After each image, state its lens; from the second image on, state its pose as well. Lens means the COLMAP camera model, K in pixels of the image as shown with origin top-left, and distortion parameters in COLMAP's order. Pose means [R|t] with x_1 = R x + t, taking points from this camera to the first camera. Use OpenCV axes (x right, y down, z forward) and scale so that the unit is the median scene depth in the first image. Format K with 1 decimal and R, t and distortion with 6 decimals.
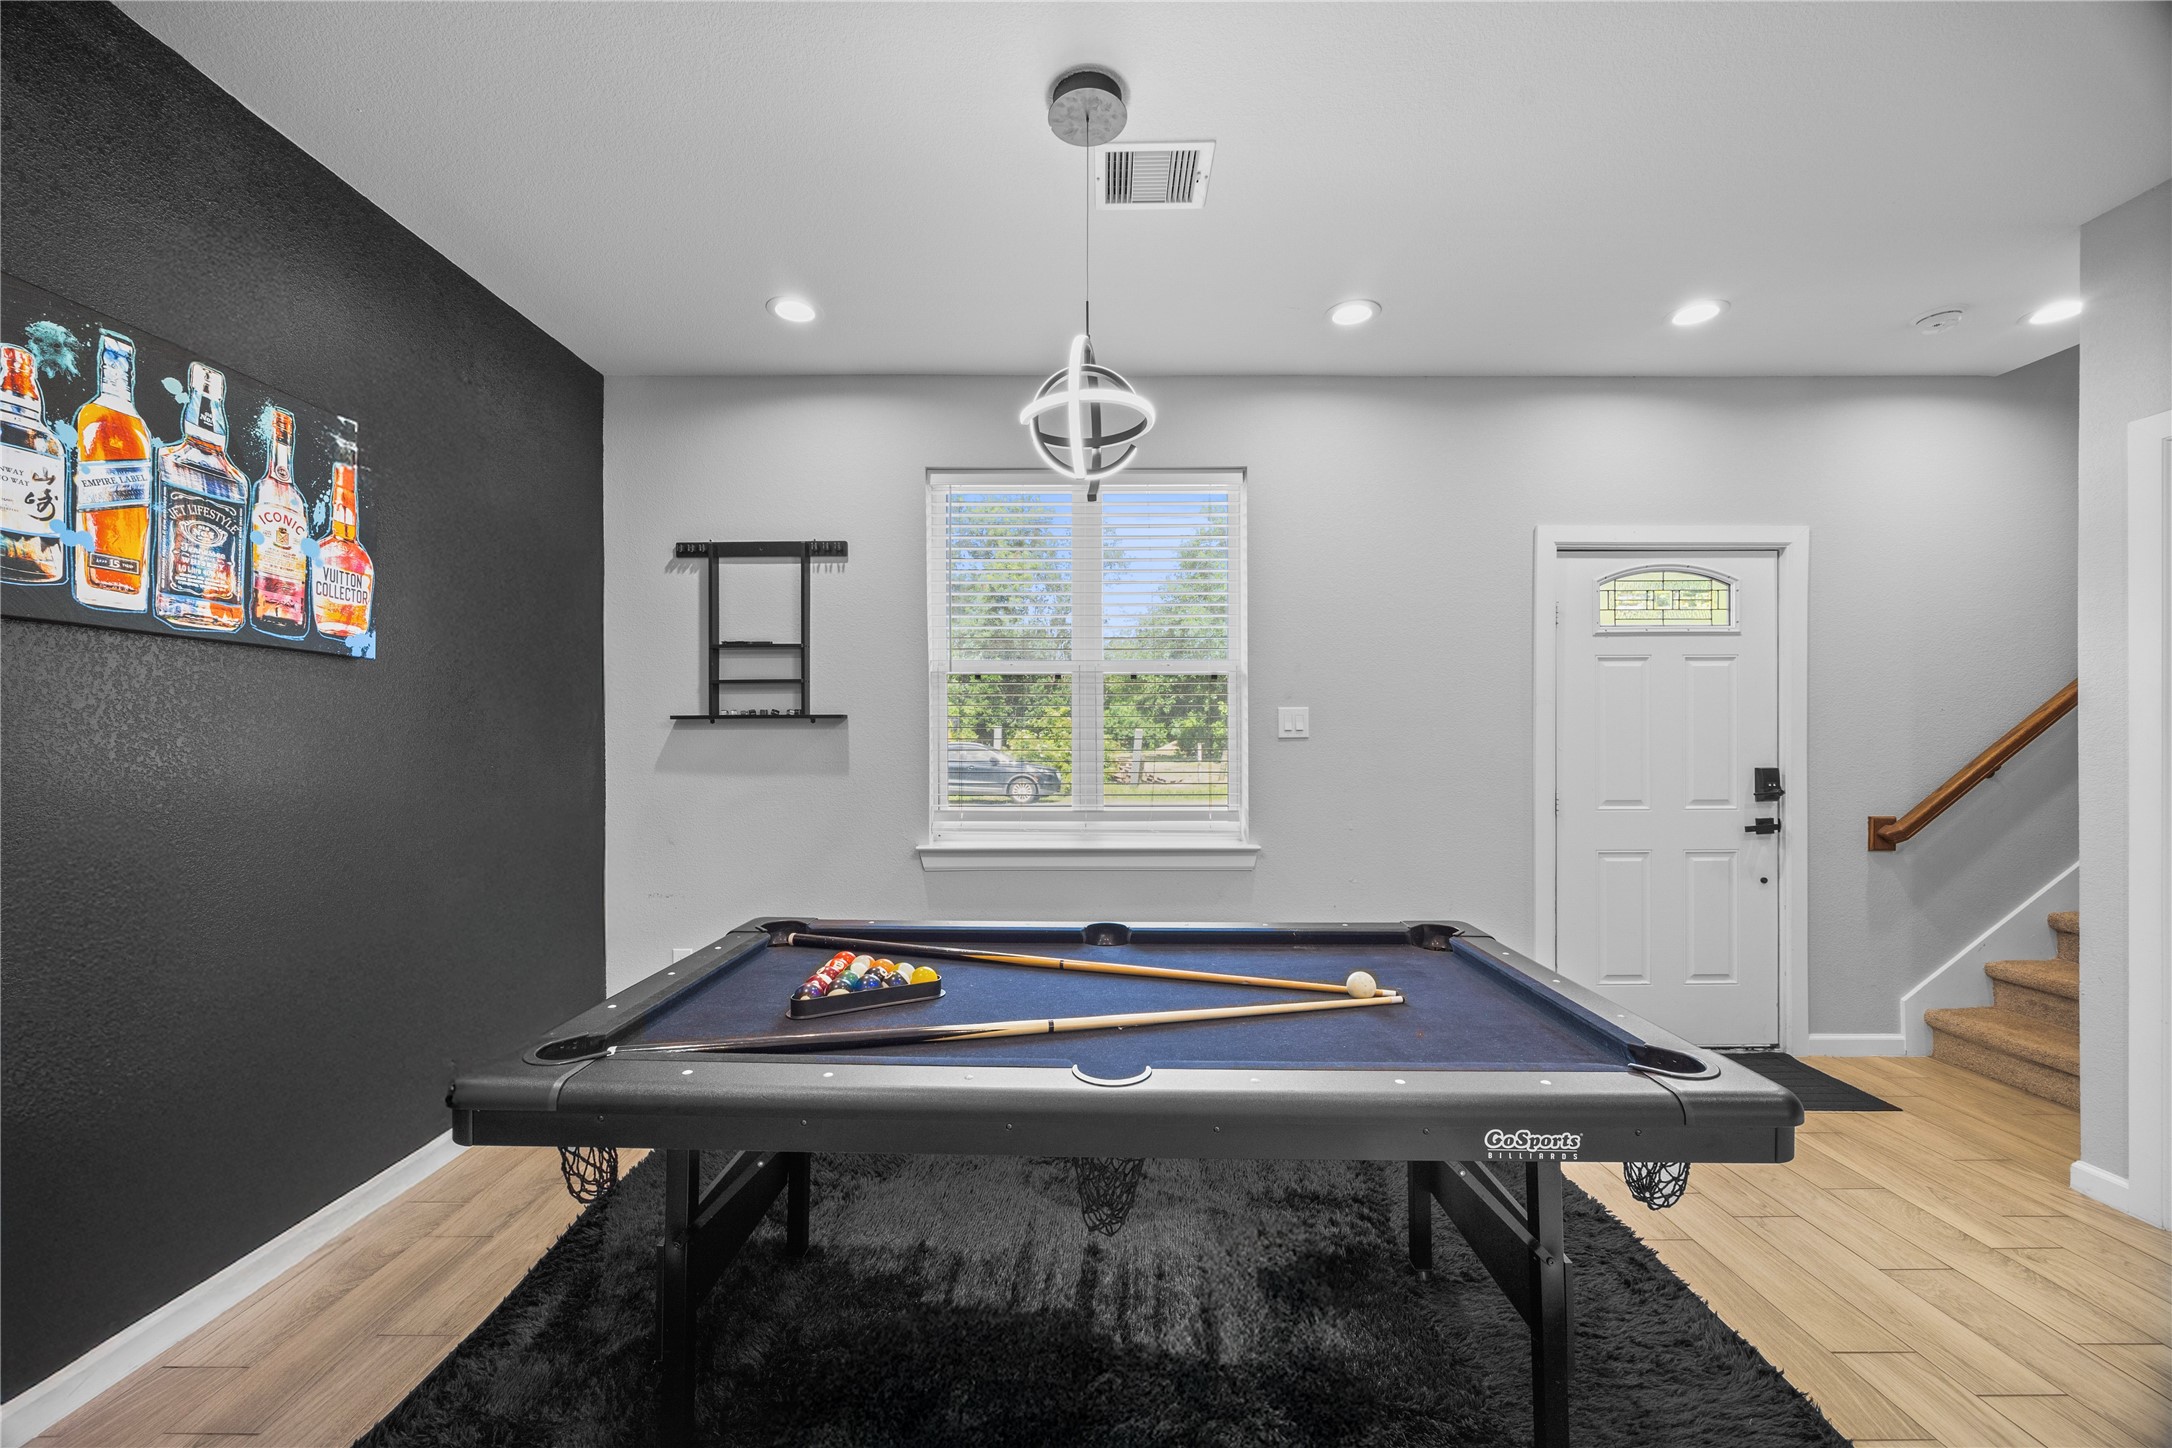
lens RADIAL K [[837.4, 0, 1084.9], [0, 837.4, 737.0], [0, 0, 1]] dist [0.000448, 0.000423]
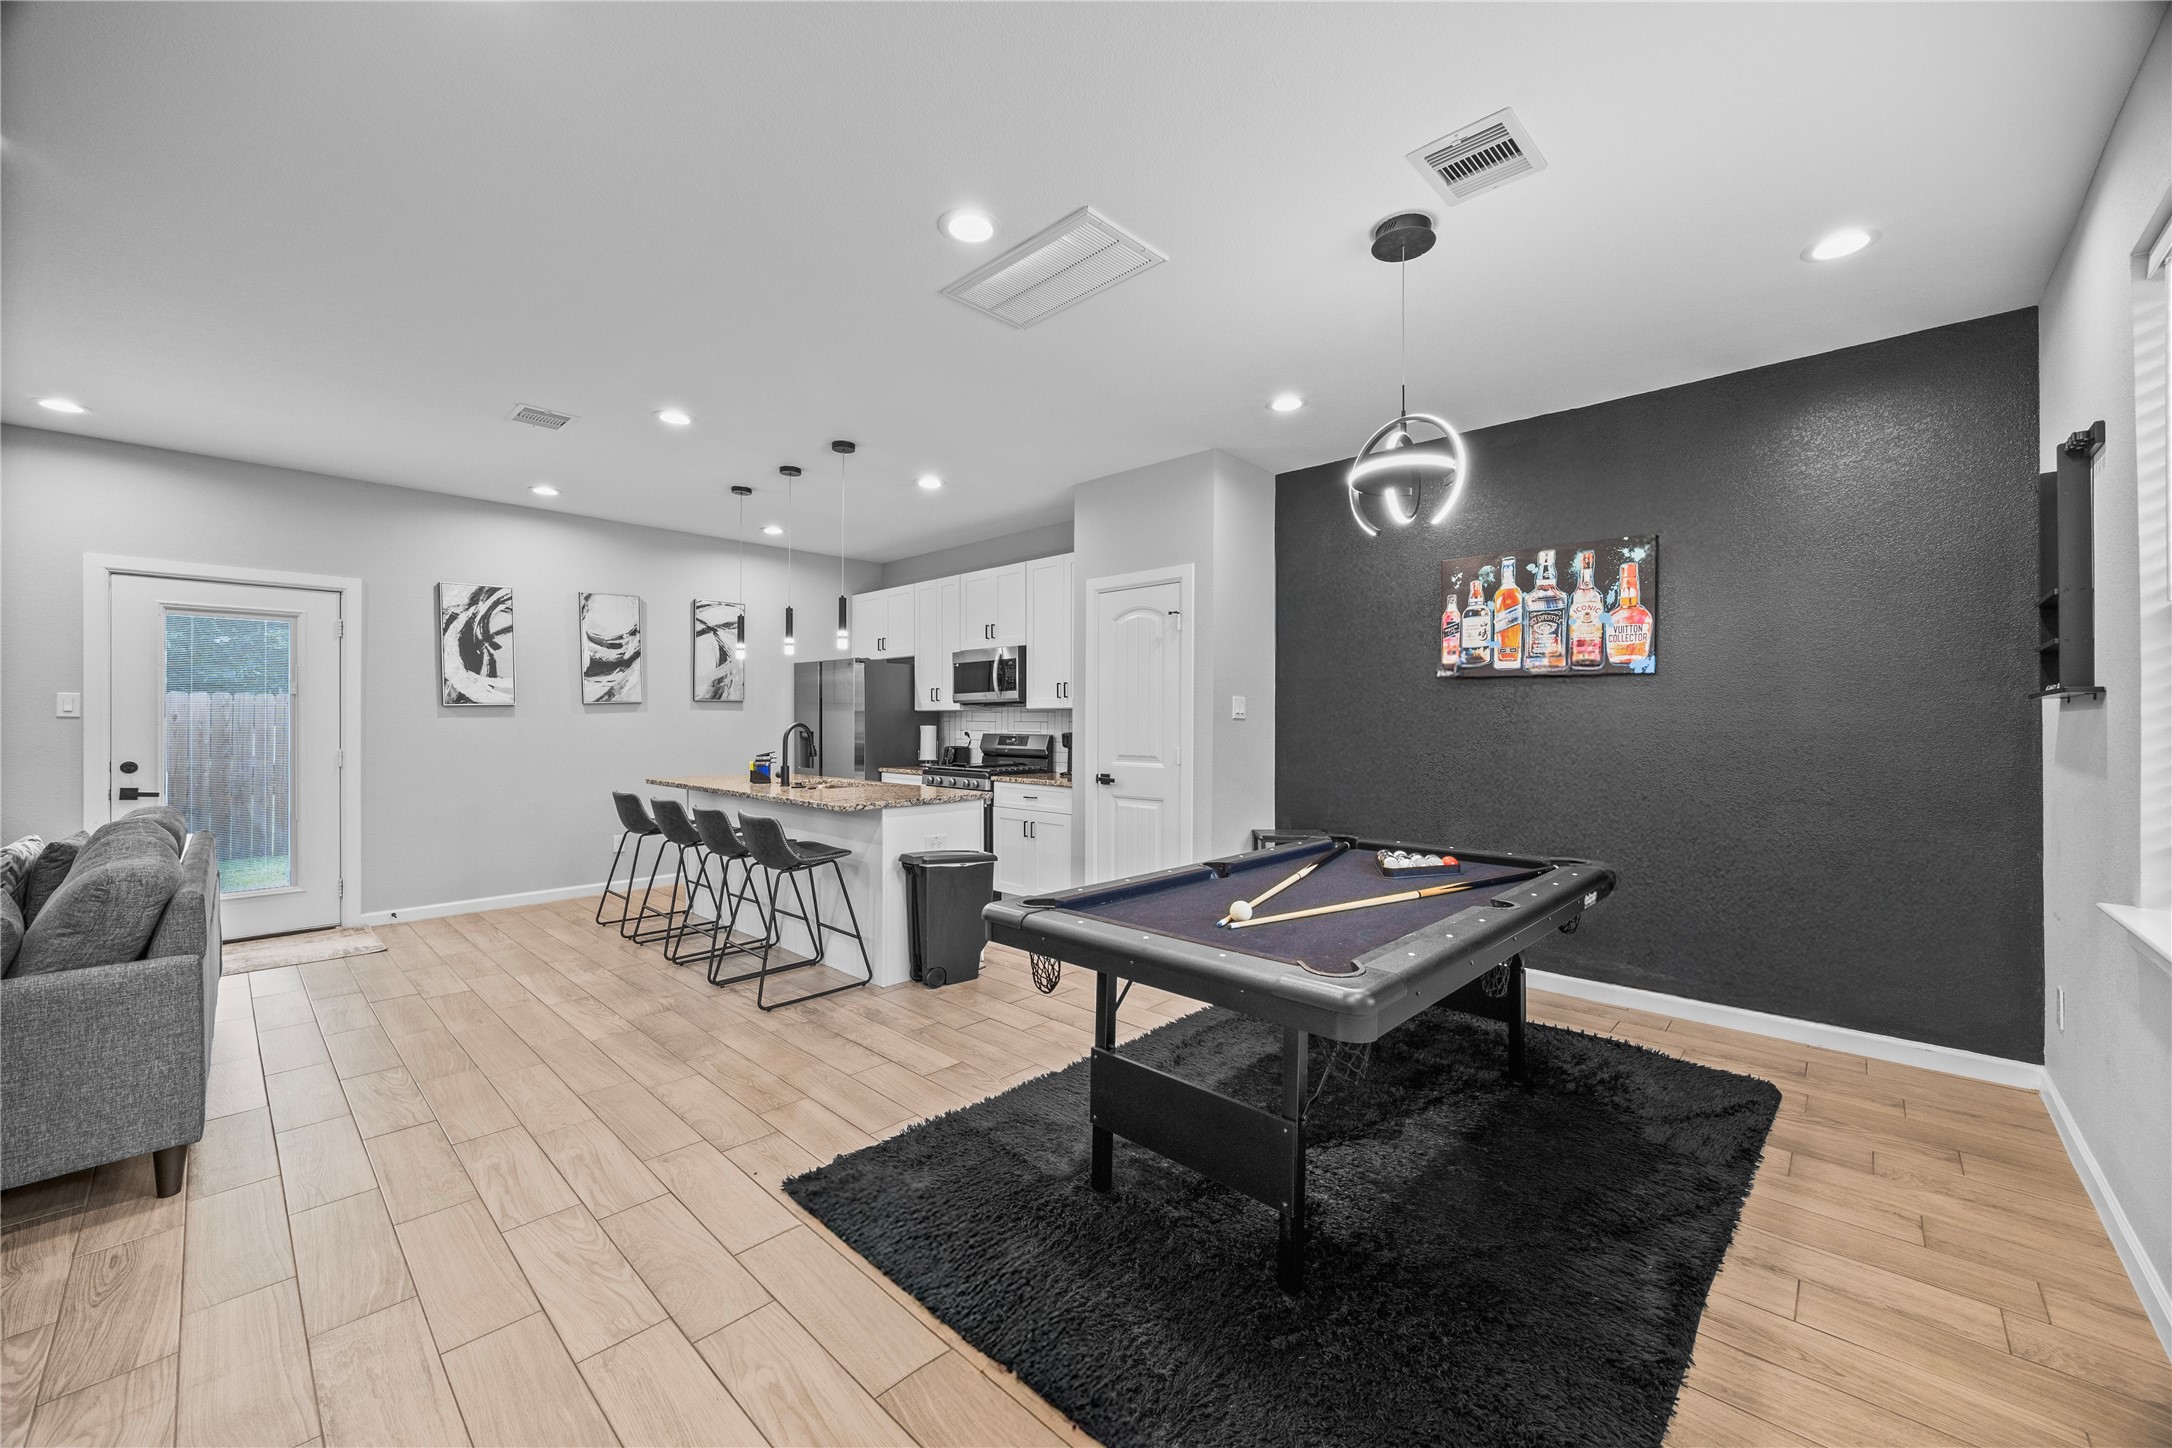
lens RADIAL K [[837.4, 0, 1086.2], [0, 837.4, 722.5], [0, 0, 1]] dist [0.000448, 0.000423]
pose [[-0.671862, -0.002156, -0.740673, 1.330623], [-0.000773, 0.999997, -0.002209, 0.010368], [0.740676, -0.000912, -0.671862, 1.534825]]
